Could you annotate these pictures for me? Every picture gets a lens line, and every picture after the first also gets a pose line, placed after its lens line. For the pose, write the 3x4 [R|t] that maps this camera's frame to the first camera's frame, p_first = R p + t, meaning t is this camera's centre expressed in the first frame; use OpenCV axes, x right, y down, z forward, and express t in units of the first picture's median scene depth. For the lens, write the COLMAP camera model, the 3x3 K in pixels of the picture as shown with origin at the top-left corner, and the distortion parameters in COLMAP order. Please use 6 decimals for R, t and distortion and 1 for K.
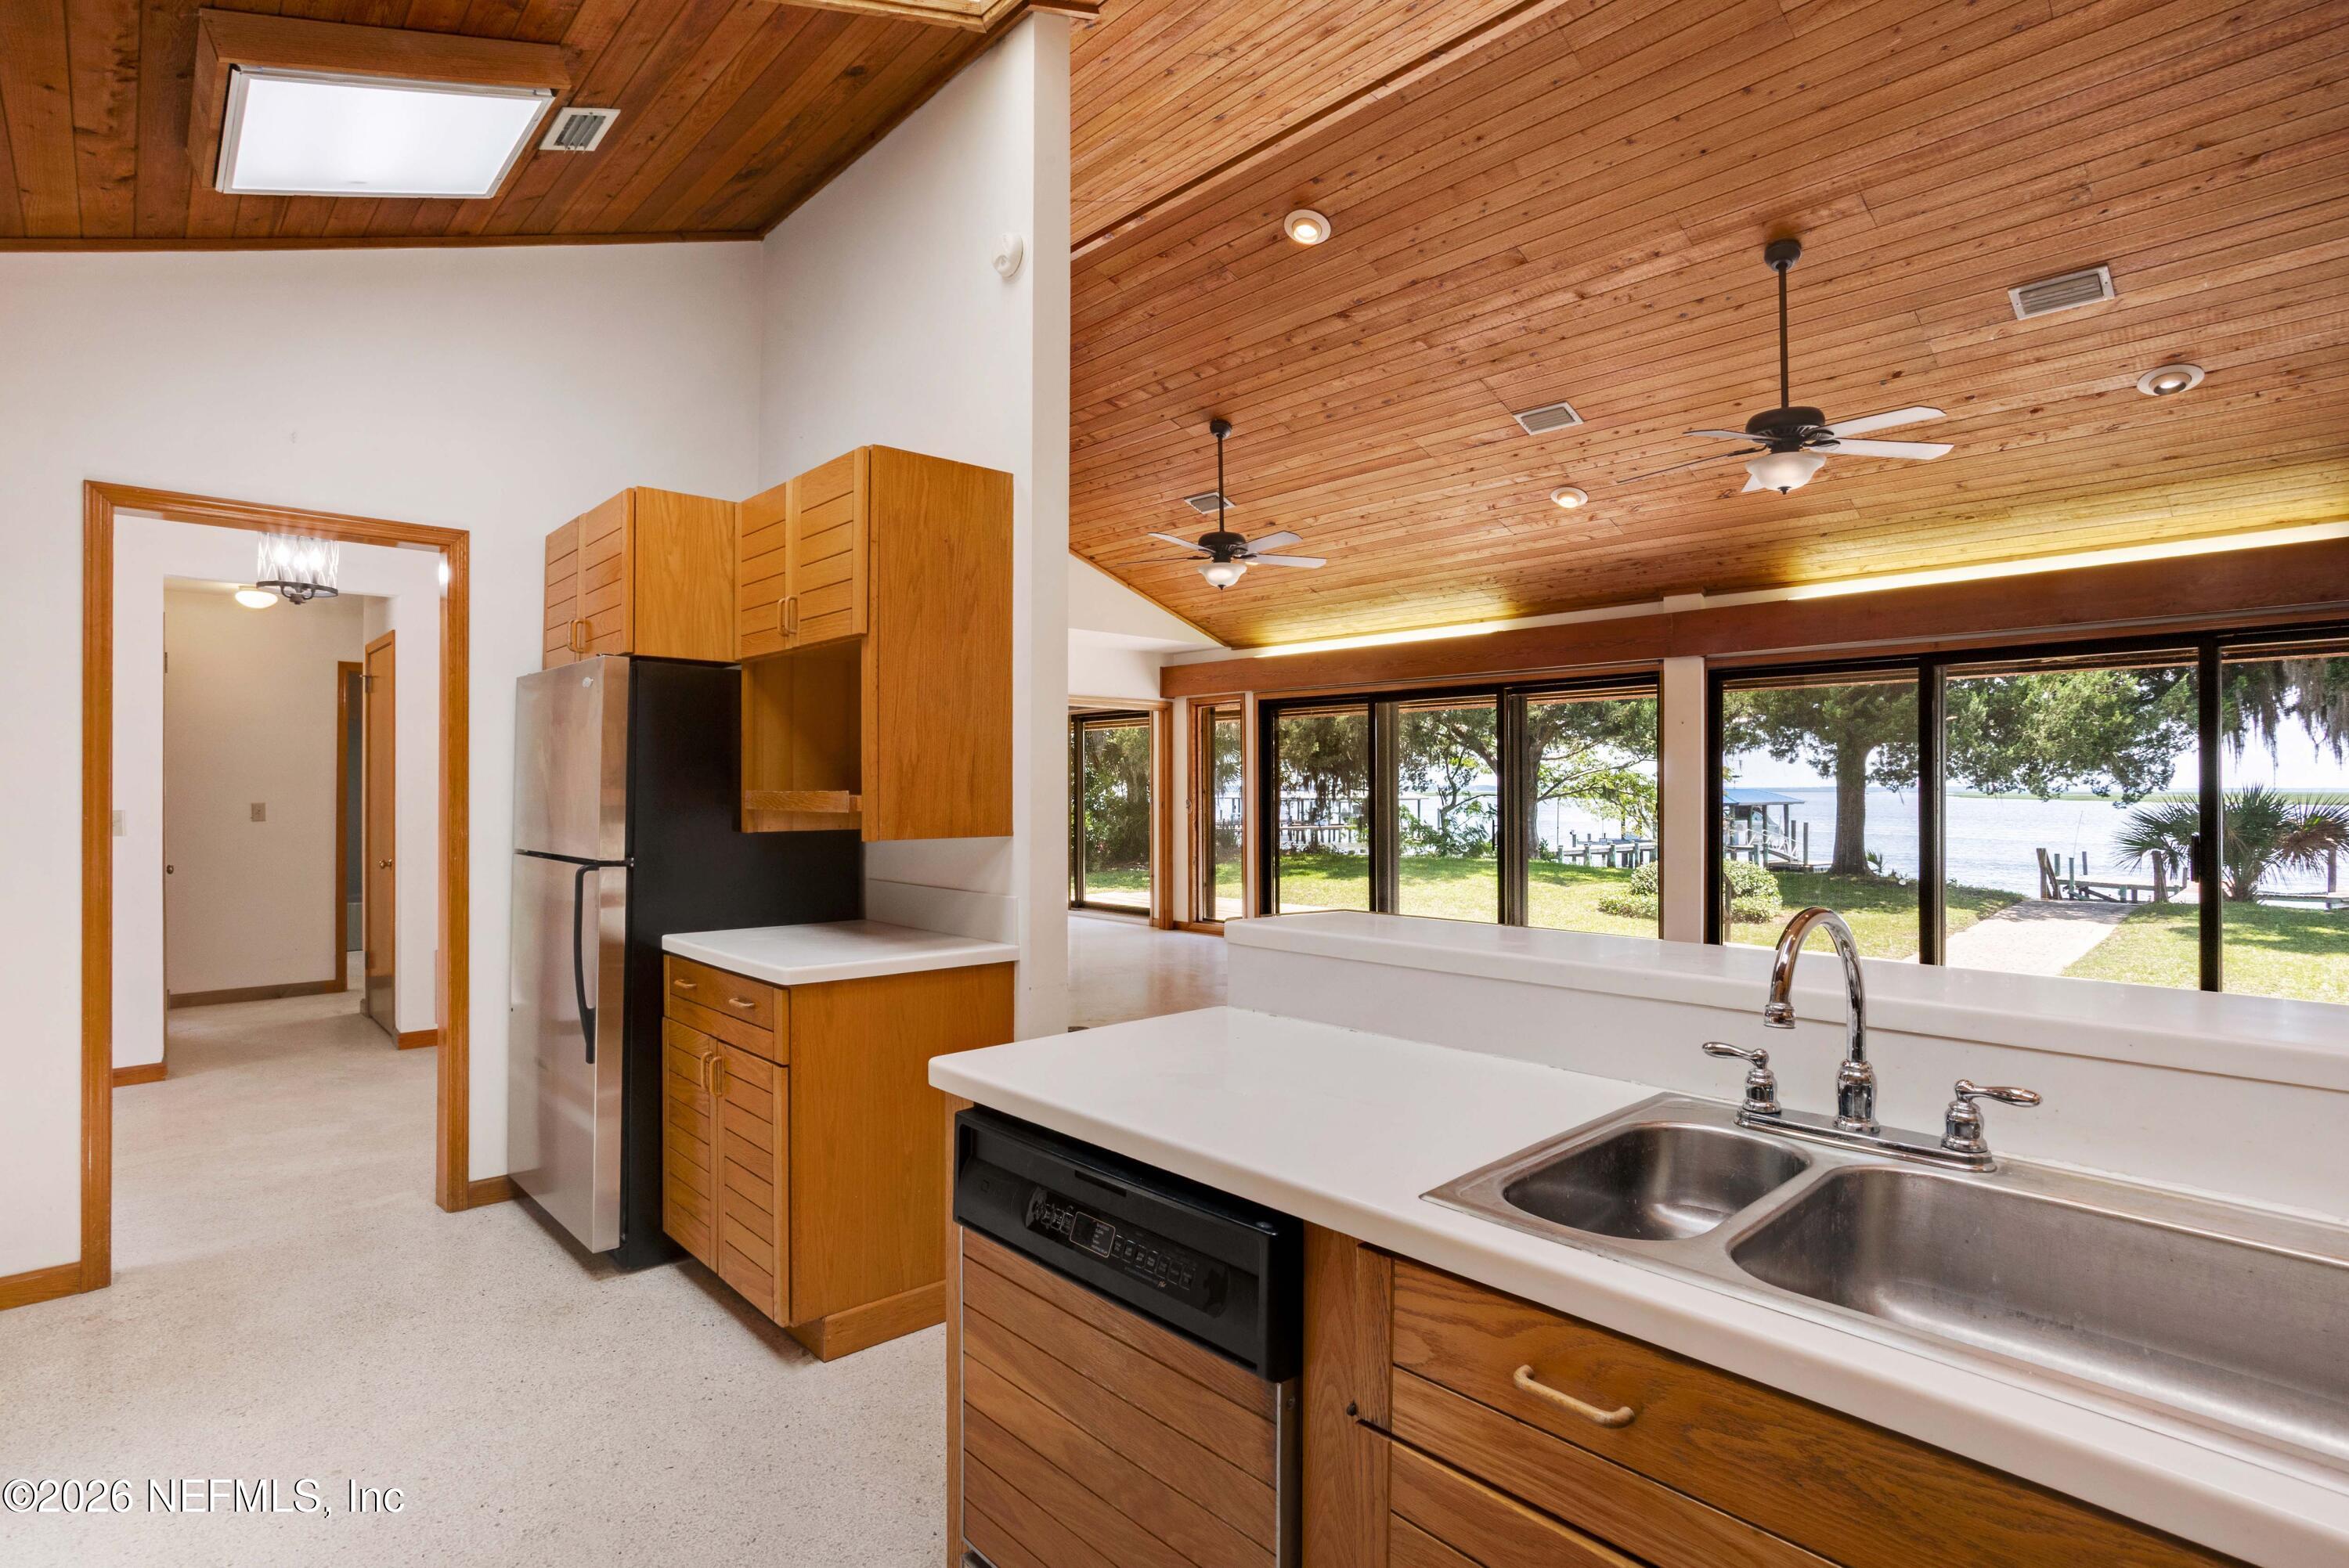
lens RADIAL K [[1146.3, 0, 1160.2], [0, 1146.3, 786.9], [0, 0, 1]] dist [-0.006639, 0.003049]
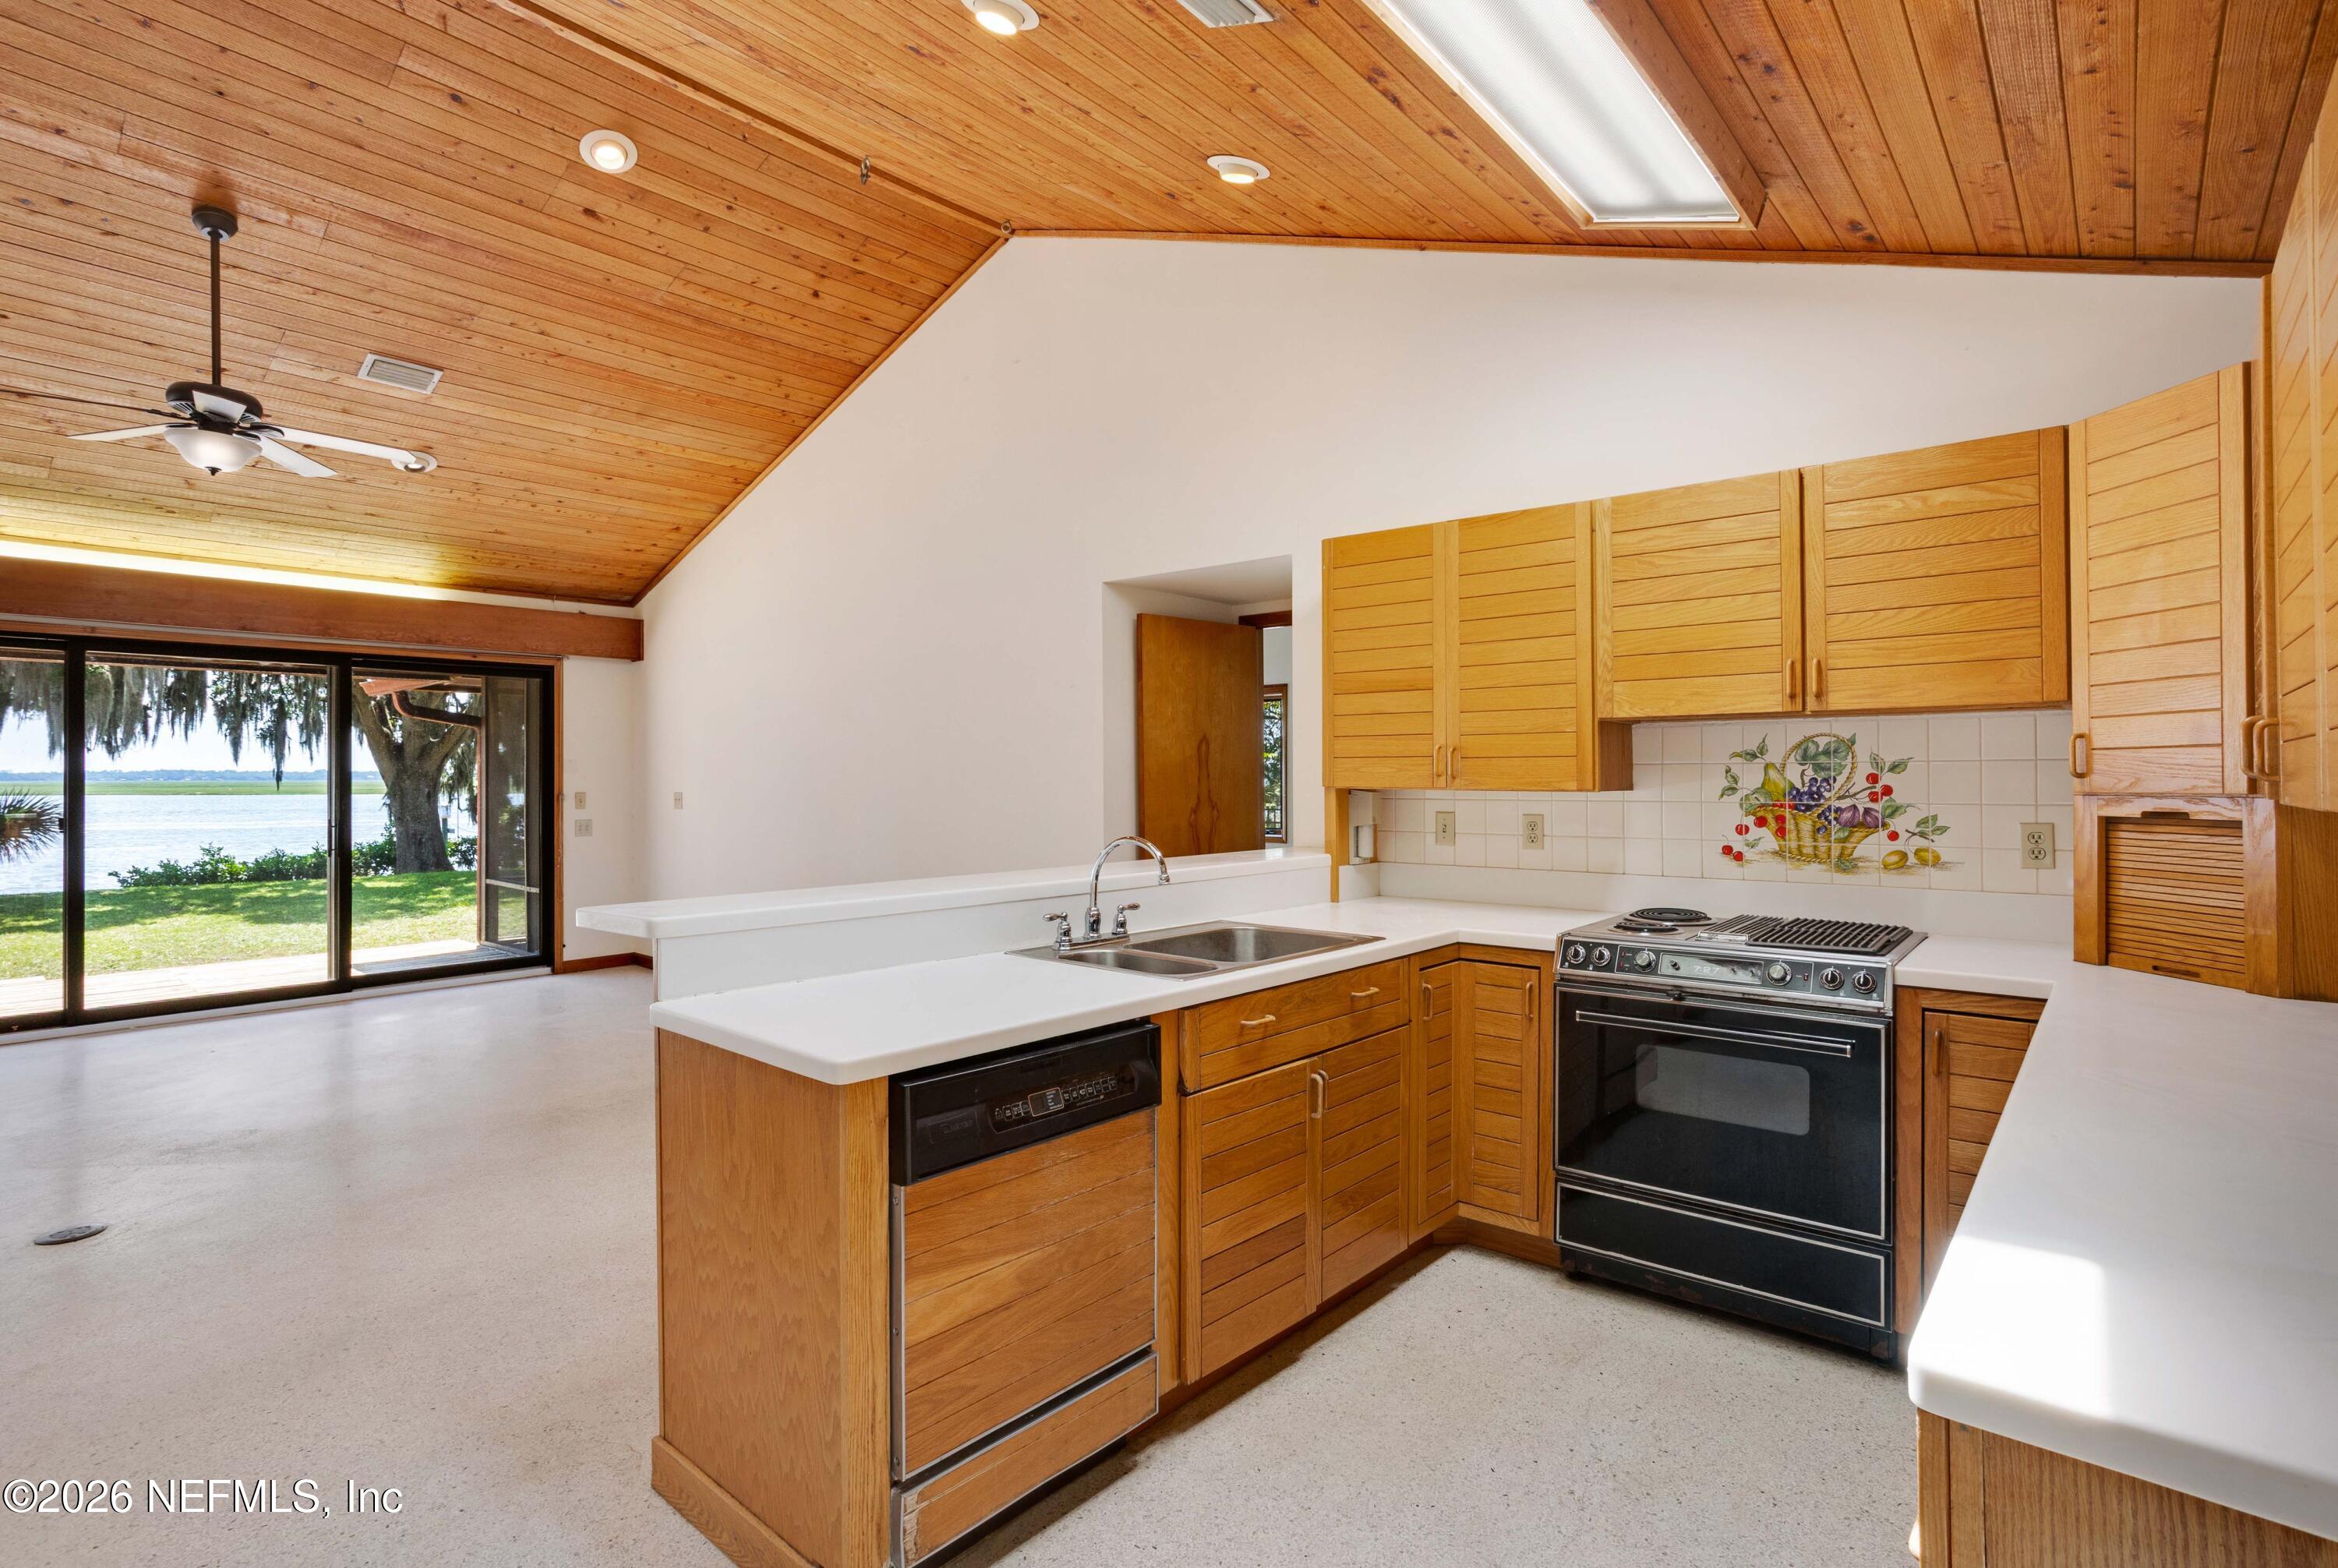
lens RADIAL K [[1141.0, 0, 1151.0], [0, 1141.0, 776.8], [0, 0, 1]] dist [-0.006639, 0.003049]
pose [[-0.112179, -0.002060, 0.993686, -0.475587], [-0.000056, 0.999998, 0.002066, -0.007218], [-0.993688, 0.000176, -0.112179, 0.328028]]
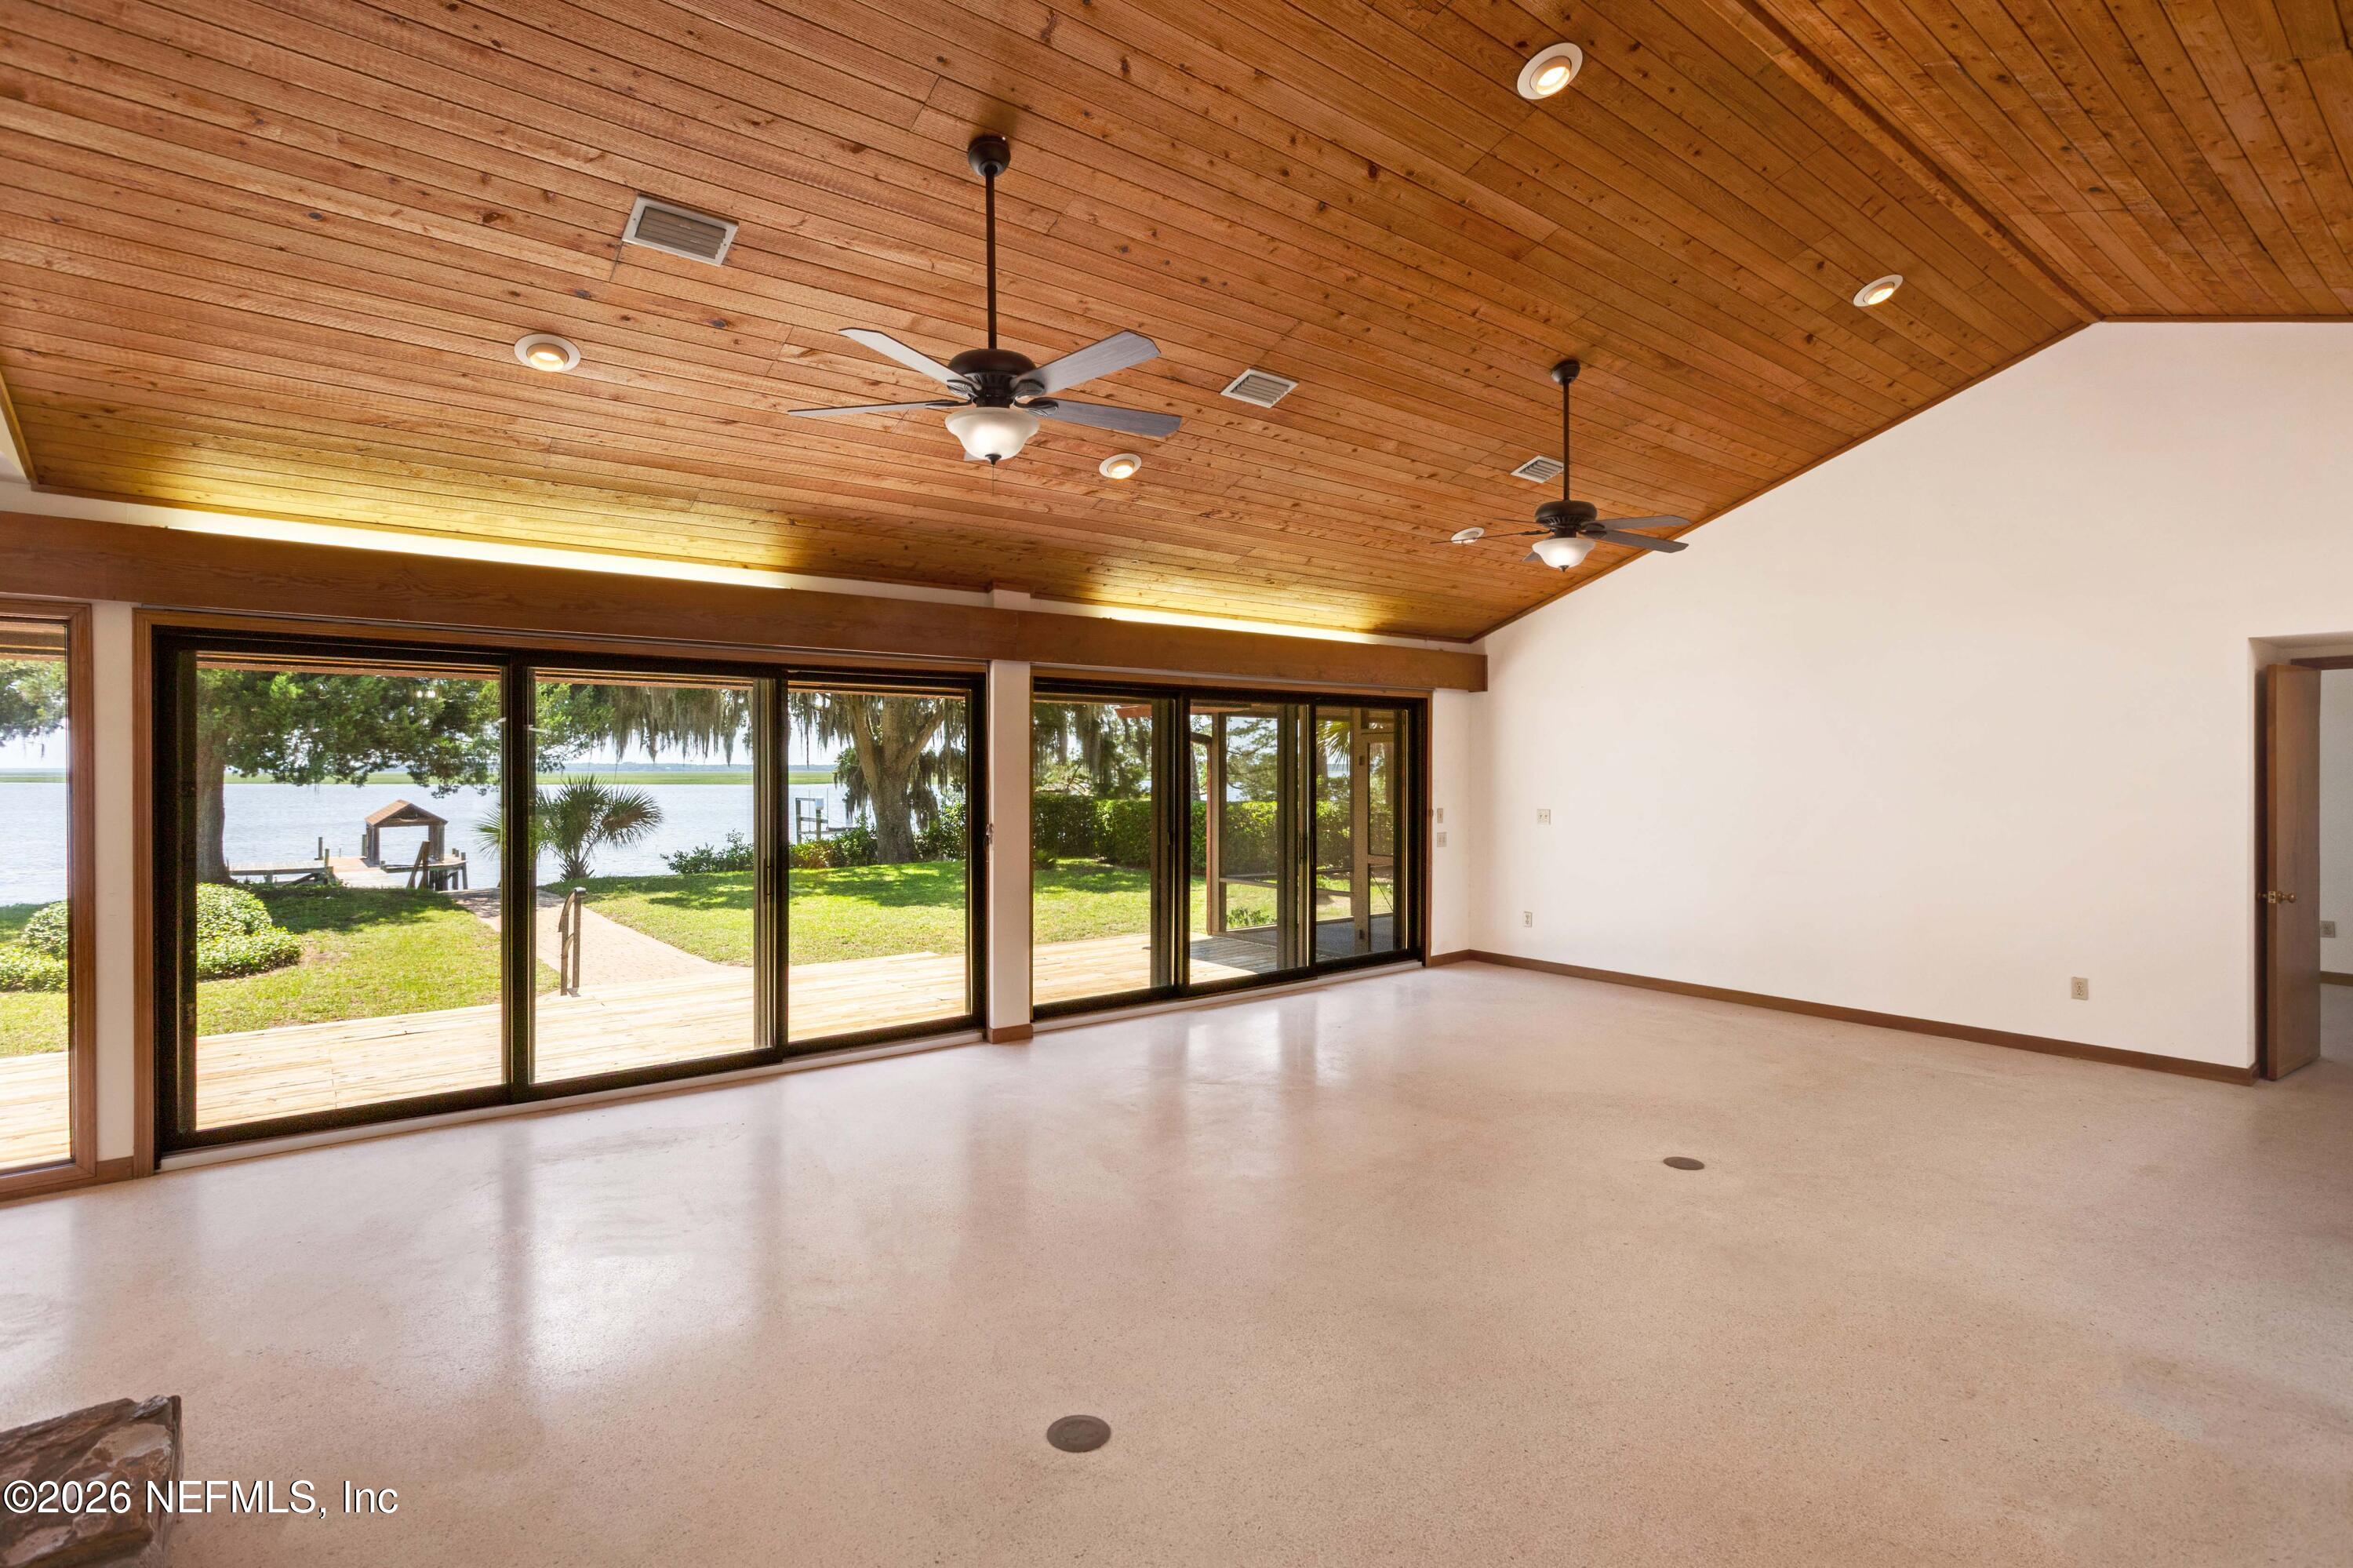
lens RADIAL K [[1148.4, 0, 1173.3], [0, 1148.4, 775.1], [0, 0, 1]] dist [-0.006639, 0.003049]
pose [[0.077266, -0.006728, 0.996988, -0.674924], [0.000189, 0.999977, 0.006734, -0.049077], [-0.997011, -0.000332, 0.077265, 1.278529]]
